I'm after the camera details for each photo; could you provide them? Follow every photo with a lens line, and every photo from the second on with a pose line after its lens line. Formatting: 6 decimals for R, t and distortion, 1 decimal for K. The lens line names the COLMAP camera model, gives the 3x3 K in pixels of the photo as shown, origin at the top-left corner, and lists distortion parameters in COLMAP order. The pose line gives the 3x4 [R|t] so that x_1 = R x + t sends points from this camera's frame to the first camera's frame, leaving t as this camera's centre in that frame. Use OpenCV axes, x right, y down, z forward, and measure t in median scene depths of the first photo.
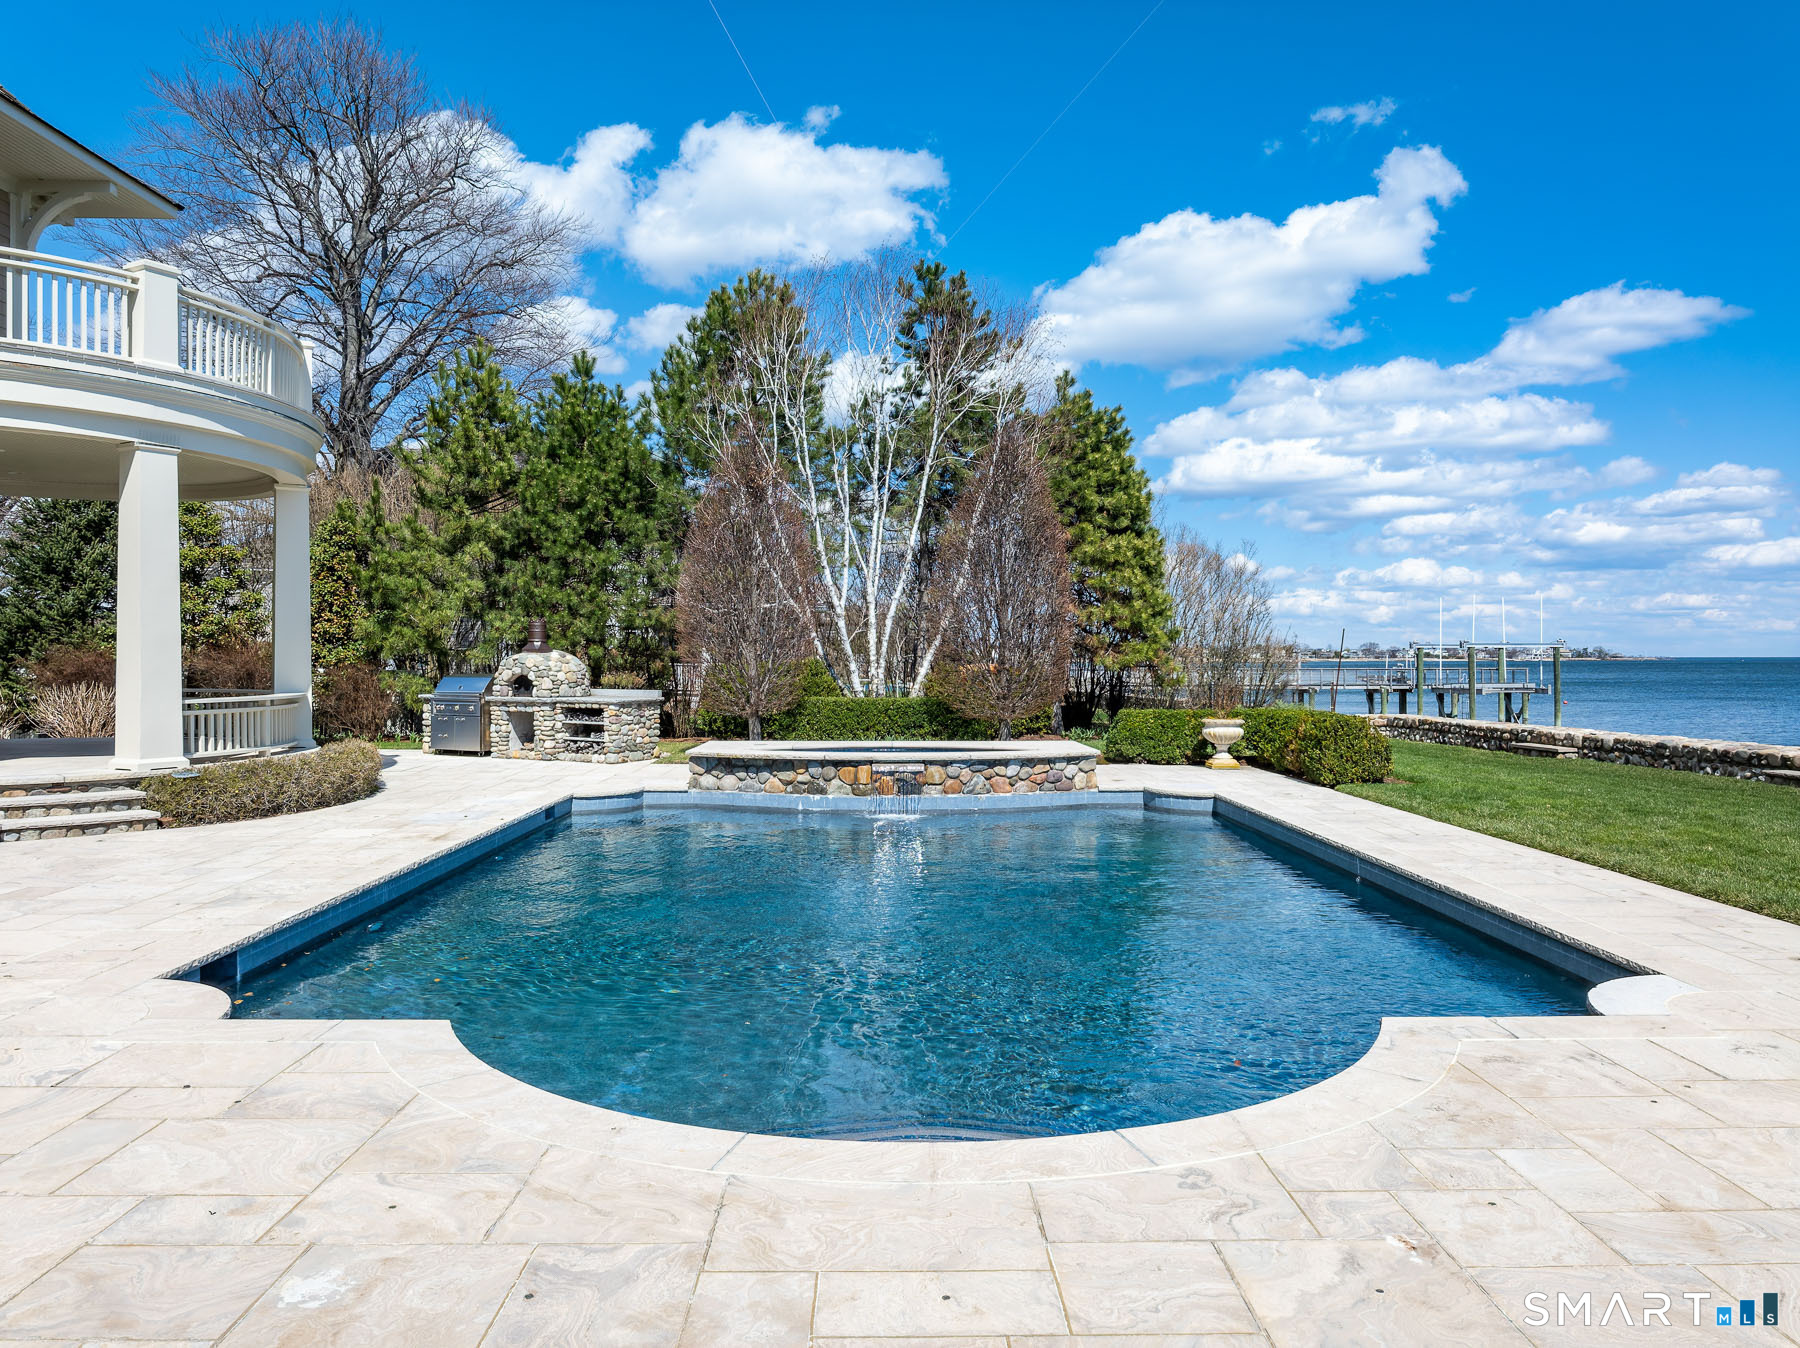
lens RADIAL K [[1220.2, 0, 901.9], [0, 1220.2, 669.1], [0, 0, 1]] dist [-0.007272, -0.003782]
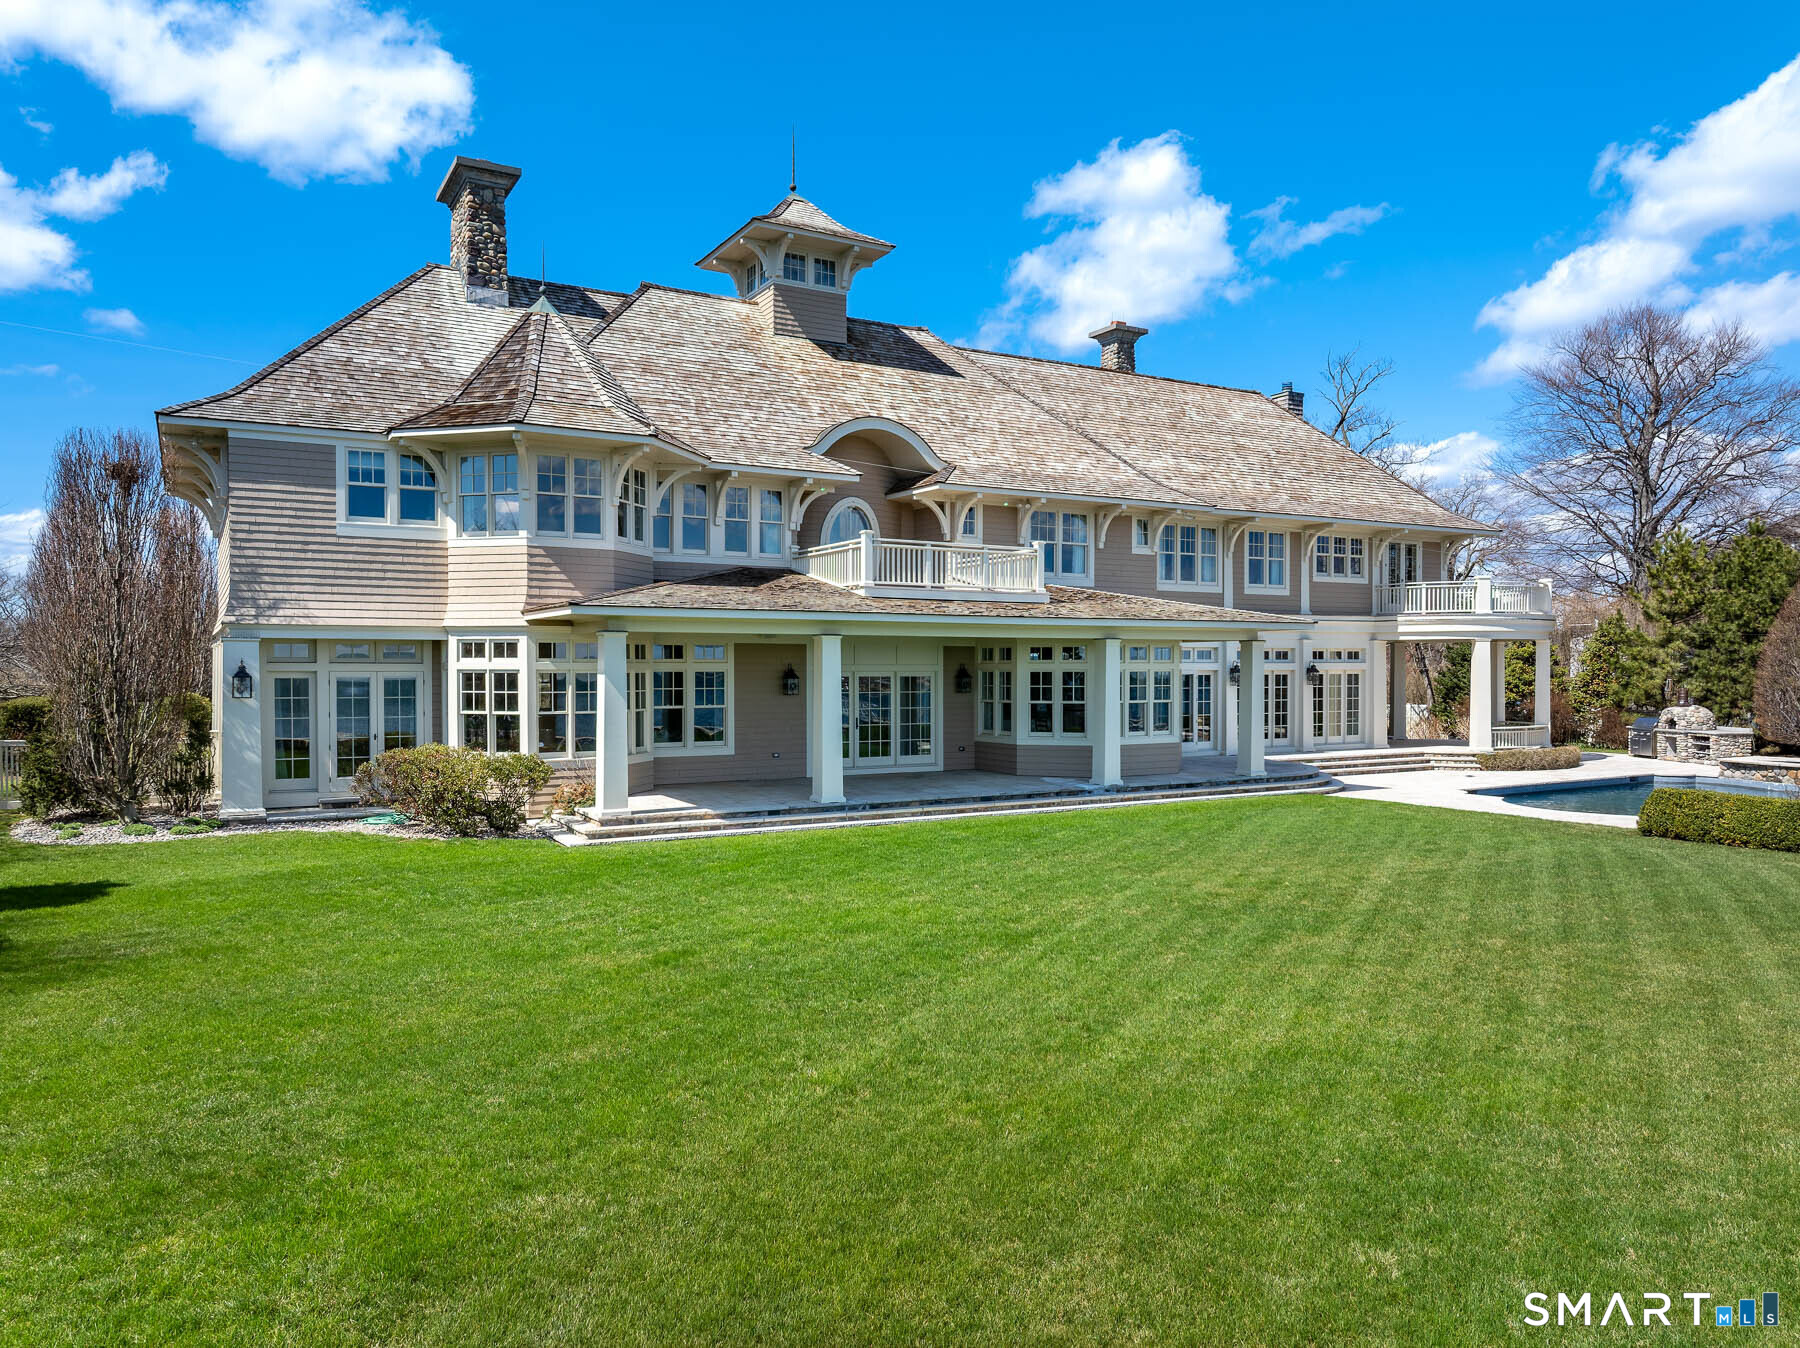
lens RADIAL K [[1220.2, 0, 903.0], [0, 1220.2, 687.5], [0, 0, 1]] dist [-0.007272, -0.003782]
pose [[0.477525, 0.006882, -0.878591, 0.825617], [-0.001735, 0.999975, 0.006890, -0.056452], [0.878617, -0.001766, 0.477524, -1.033876]]
